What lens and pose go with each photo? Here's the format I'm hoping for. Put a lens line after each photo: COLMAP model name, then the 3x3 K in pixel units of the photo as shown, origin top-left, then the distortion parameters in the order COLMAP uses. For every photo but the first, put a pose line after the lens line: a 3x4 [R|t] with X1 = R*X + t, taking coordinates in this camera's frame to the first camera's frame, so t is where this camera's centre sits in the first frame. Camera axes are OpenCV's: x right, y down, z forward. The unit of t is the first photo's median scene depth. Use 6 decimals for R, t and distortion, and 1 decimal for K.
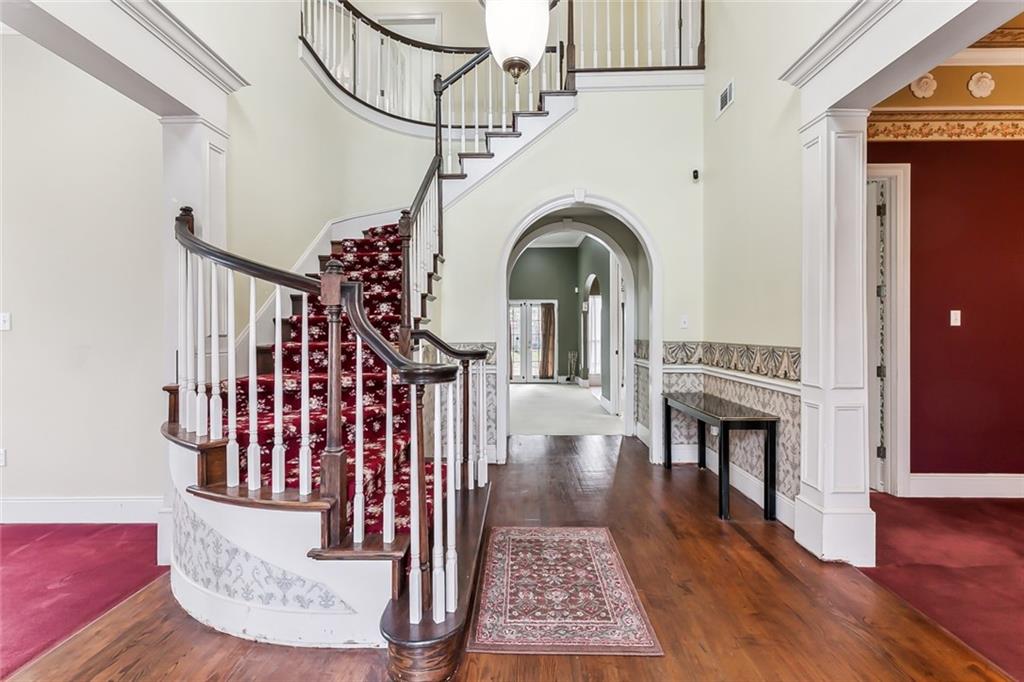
lens RADIAL K [[472.3, 0, 509.3], [0, 472.3, 335.0], [0, 0, 1]] dist [-0.000021, -0.000354]
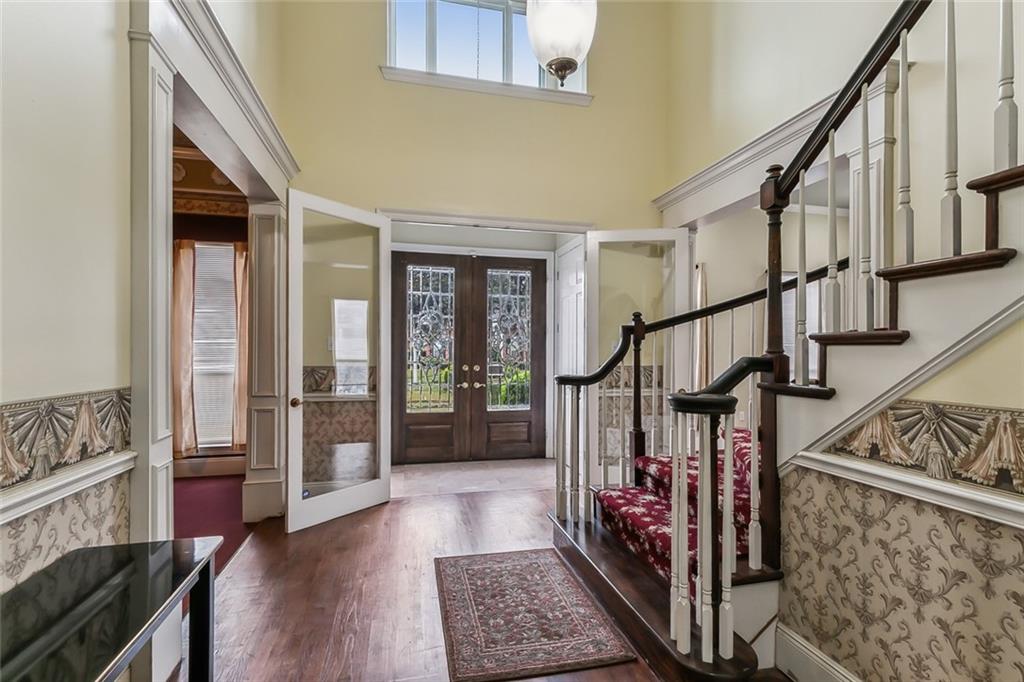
lens RADIAL K [[472.3, 0, 512.5], [0, 472.3, 346.6], [0, 0, 1]] dist [-0.000021, -0.000354]
pose [[-0.971640, -0.002405, -0.236455, 0.312810], [-0.002775, 0.999995, 0.001230, -0.028401], [0.236451, 0.001851, -0.971642, 1.814042]]
